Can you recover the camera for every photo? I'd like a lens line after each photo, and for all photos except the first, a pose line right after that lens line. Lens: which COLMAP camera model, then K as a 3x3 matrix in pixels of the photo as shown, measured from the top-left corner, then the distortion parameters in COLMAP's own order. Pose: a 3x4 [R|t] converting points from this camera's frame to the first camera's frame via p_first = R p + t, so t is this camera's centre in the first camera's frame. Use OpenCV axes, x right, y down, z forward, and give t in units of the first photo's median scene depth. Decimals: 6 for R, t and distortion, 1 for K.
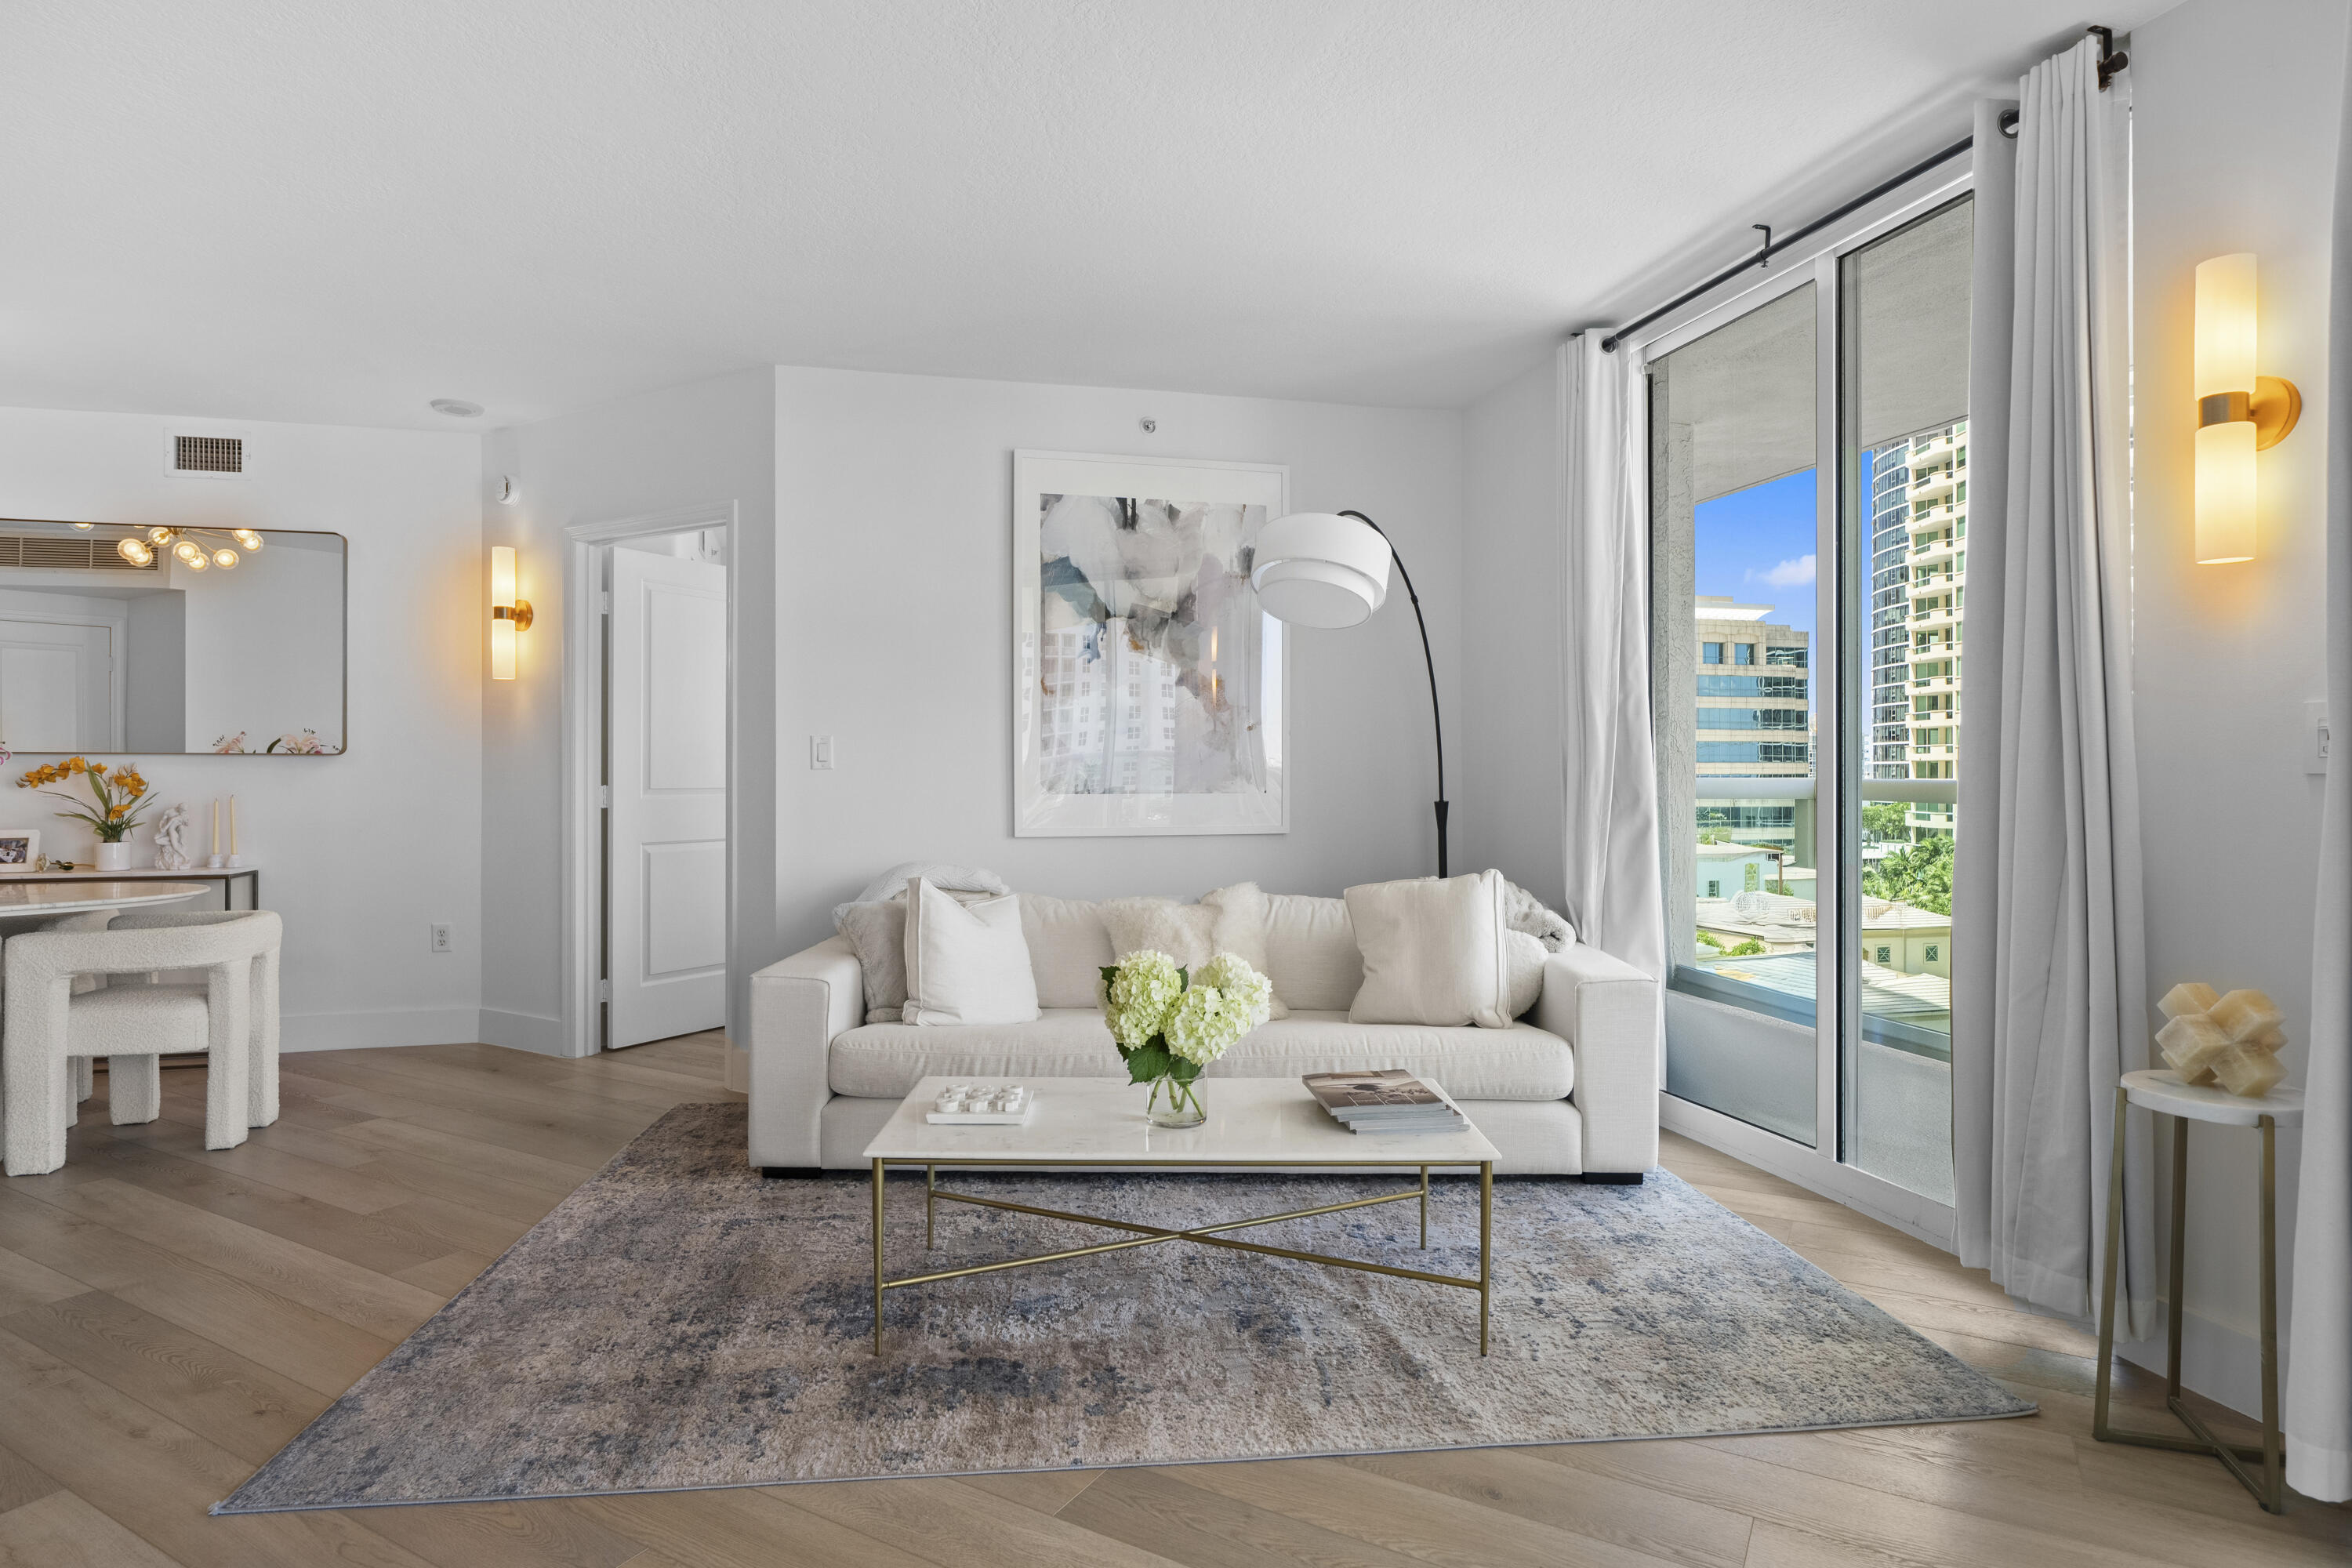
lens RADIAL K [[1258.7, 0, 1176.0], [0, 1258.7, 784.0], [0, 0, 1]] dist [-0.001688, -0.000771]
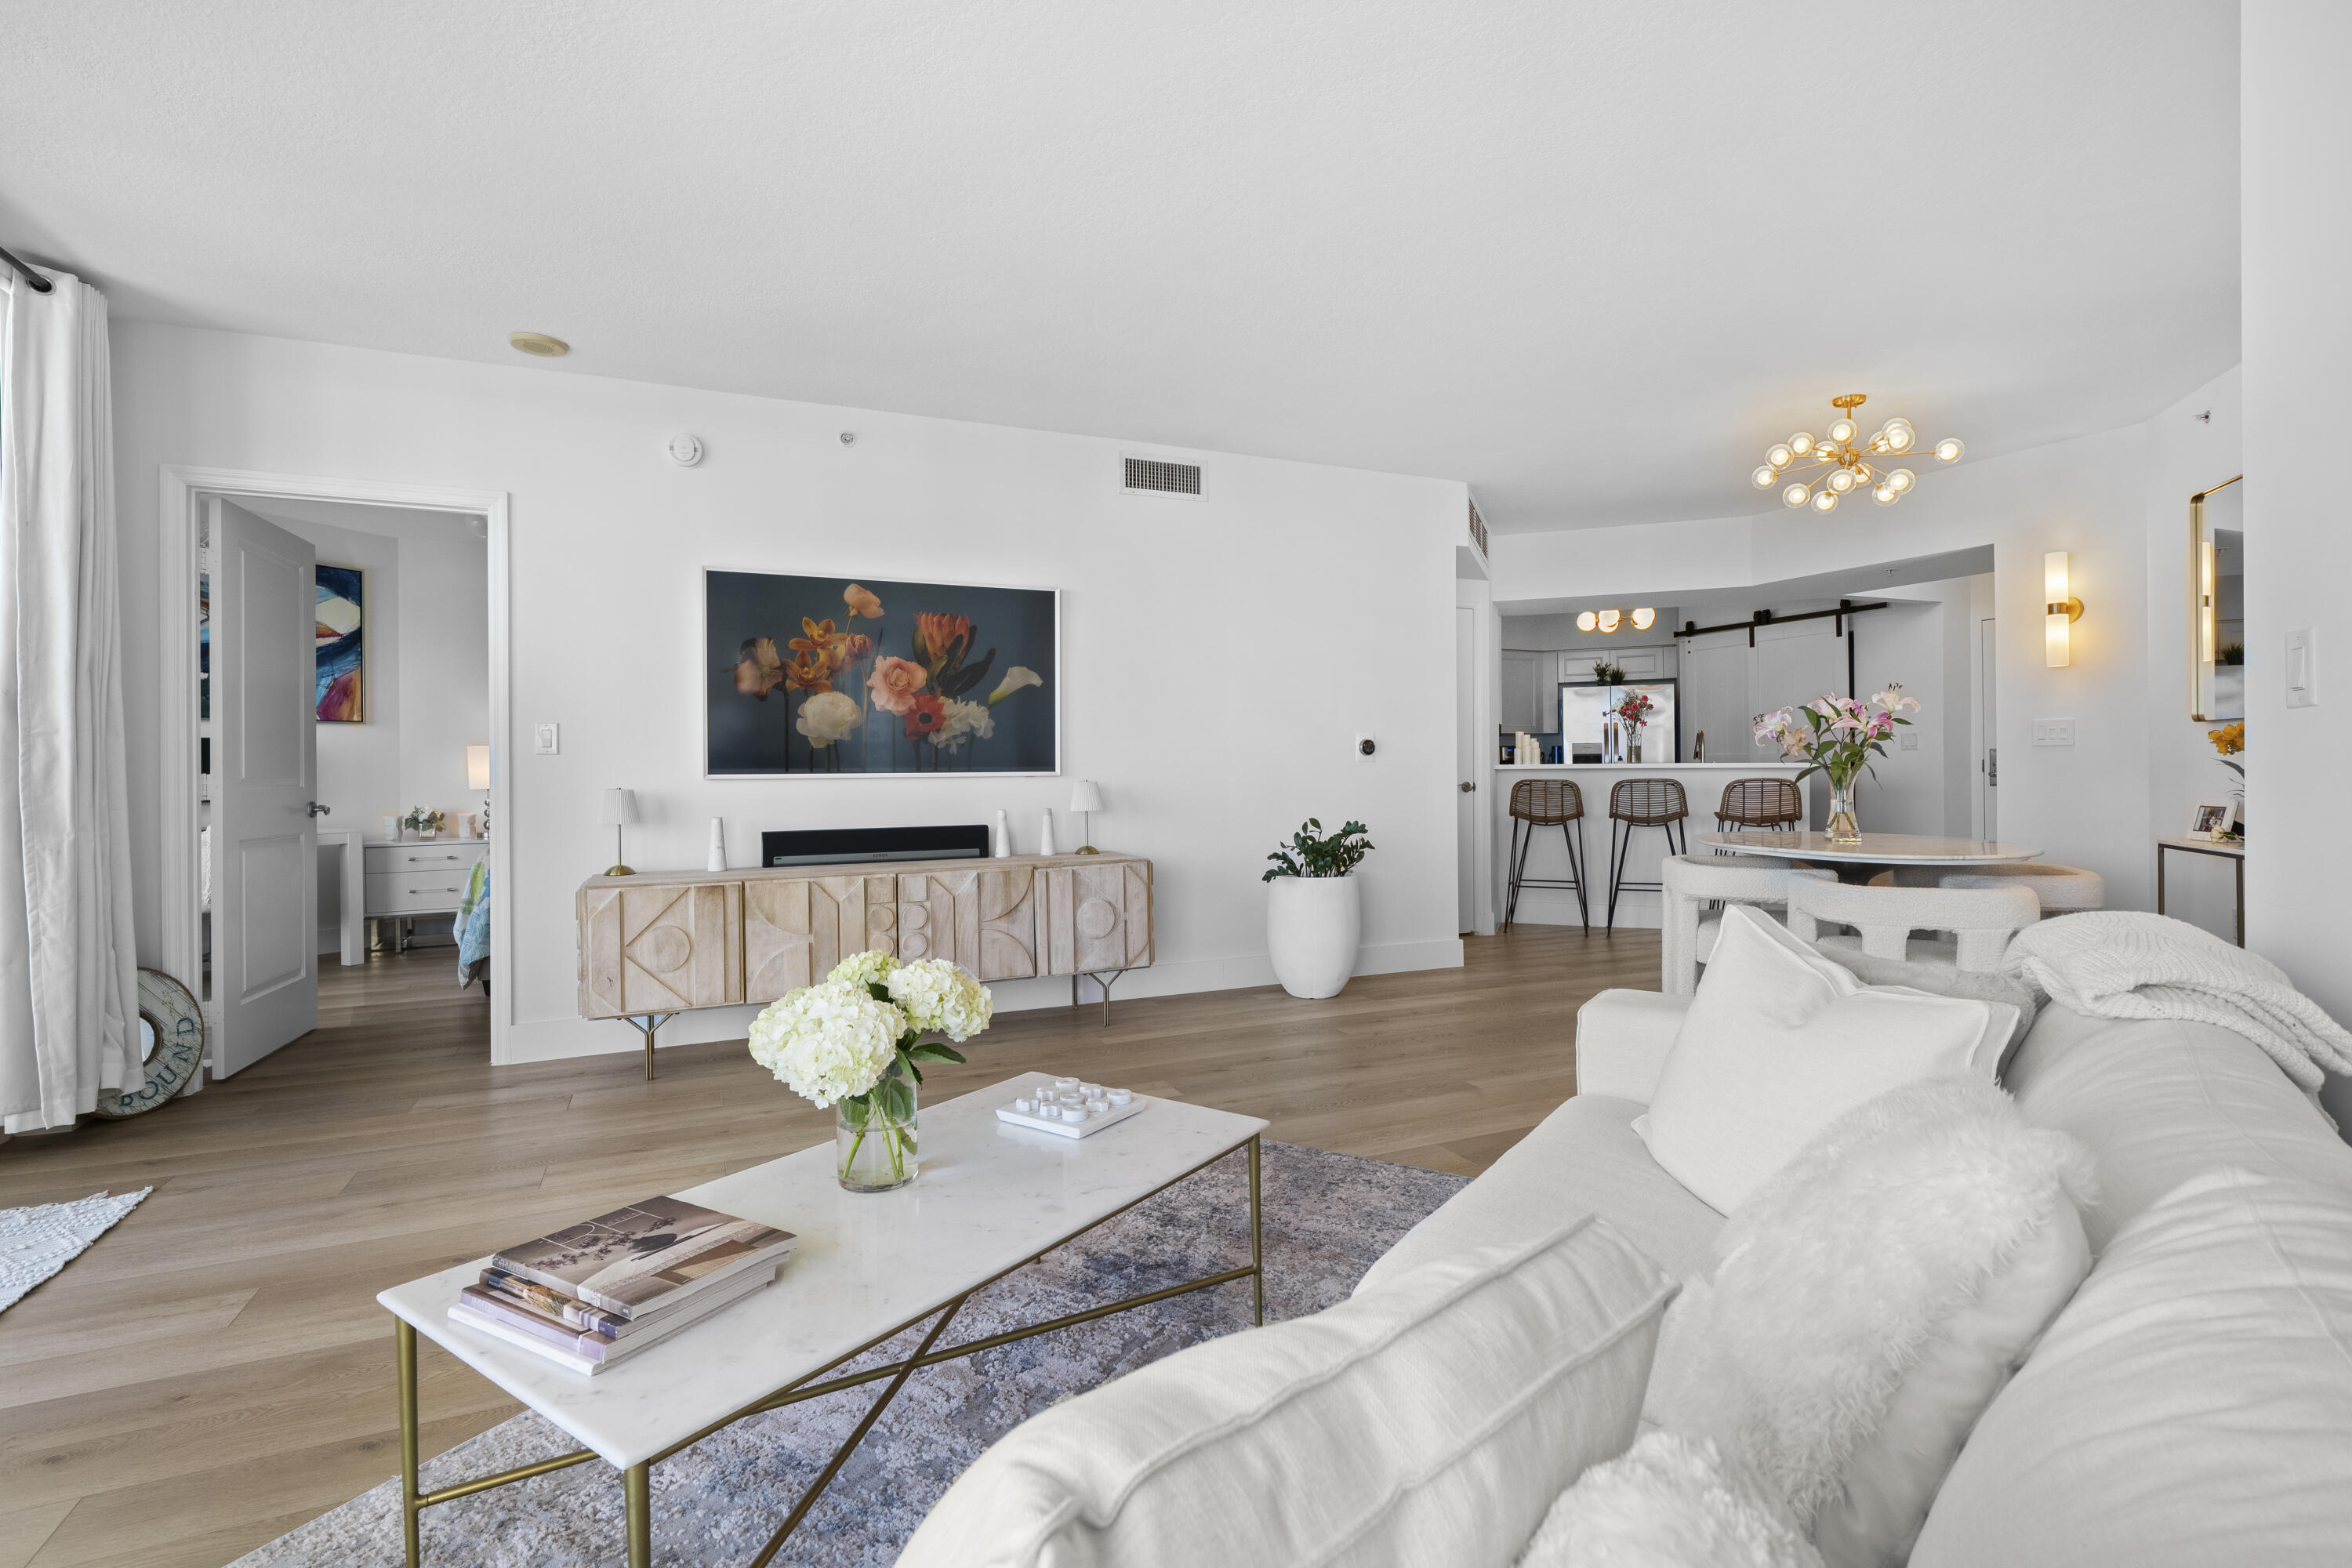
lens RADIAL K [[1094.7, 0, 1176.0], [0, 1094.7, 784.0], [0, 0, 1]] dist [0.000262, 0.000515]
pose [[-0.582722, 0.019505, -0.812438, 0.235102], [0.003134, 0.999758, 0.021754, 0.004536], [0.812666, 0.010131, -0.582642, 0.830255]]
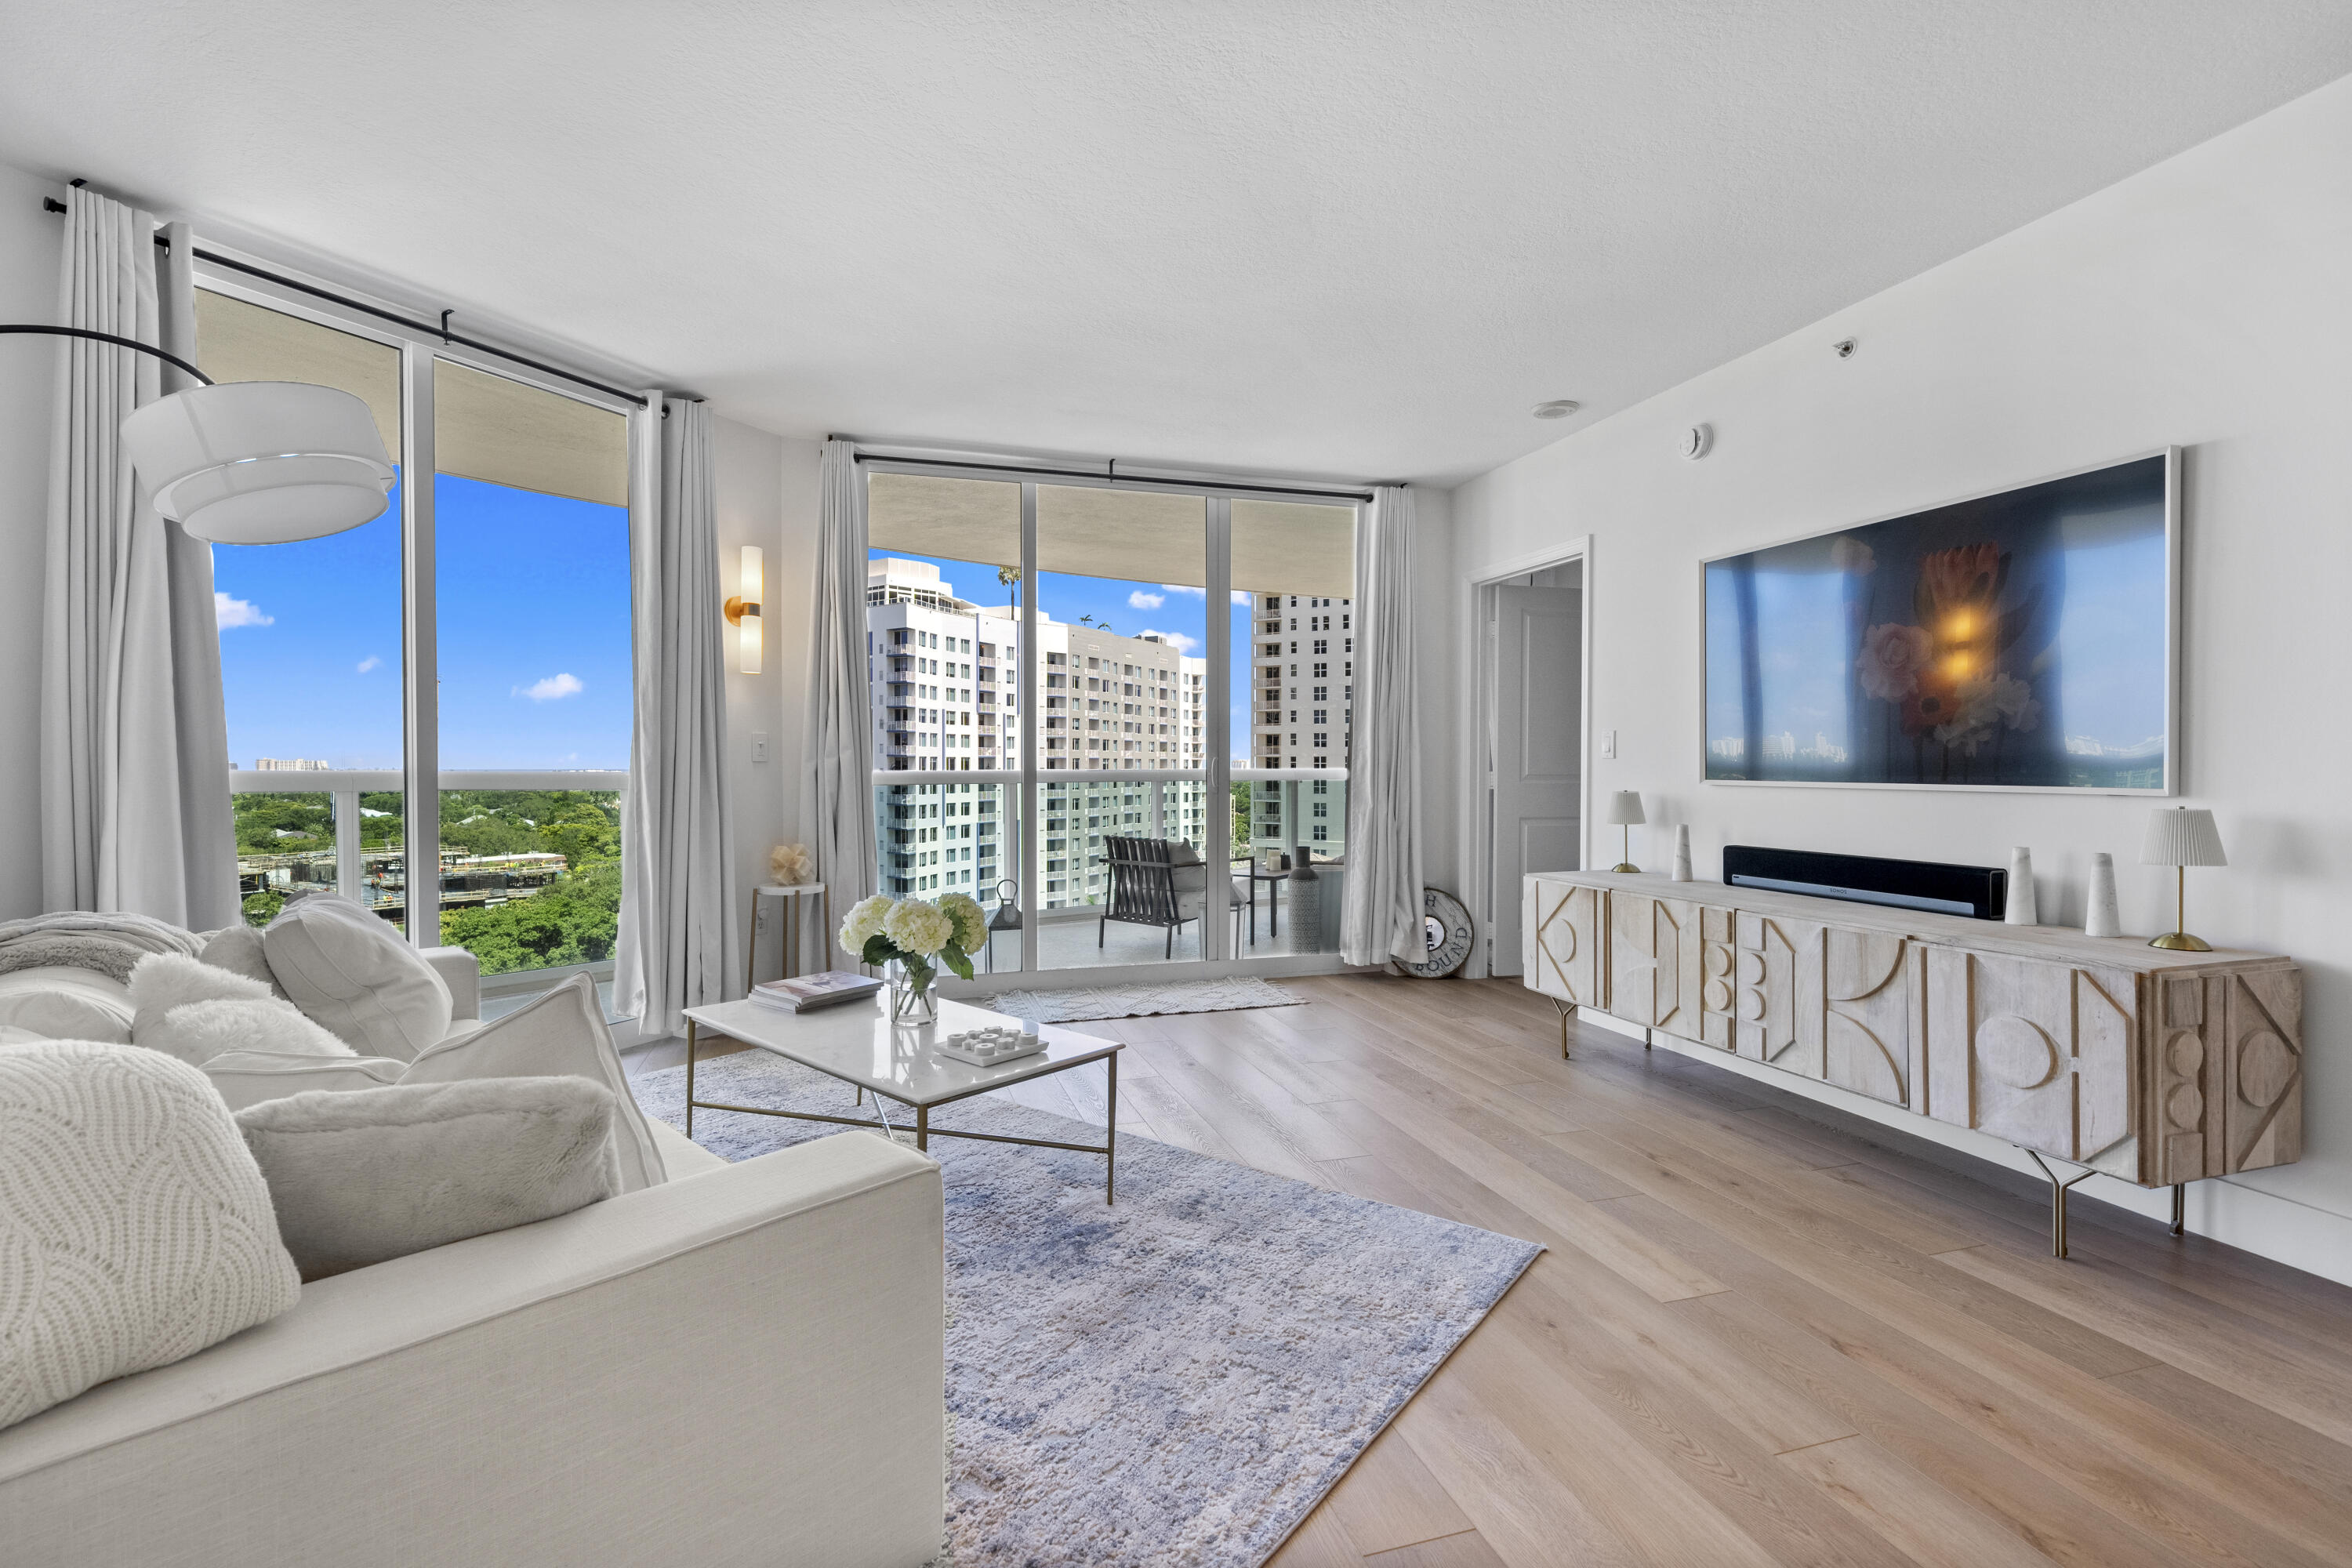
lens RADIAL K [[1060.9, 0, 1176.0], [0, 1060.9, 784.0], [0, 0, 1]] dist [-0.002882, -0.000093]
pose [[-0.733592, -0.012234, 0.679480, -0.514754], [0.005689, 0.999692, 0.024142, -0.003068], [-0.679566, 0.021576, -0.733297, 0.874372]]
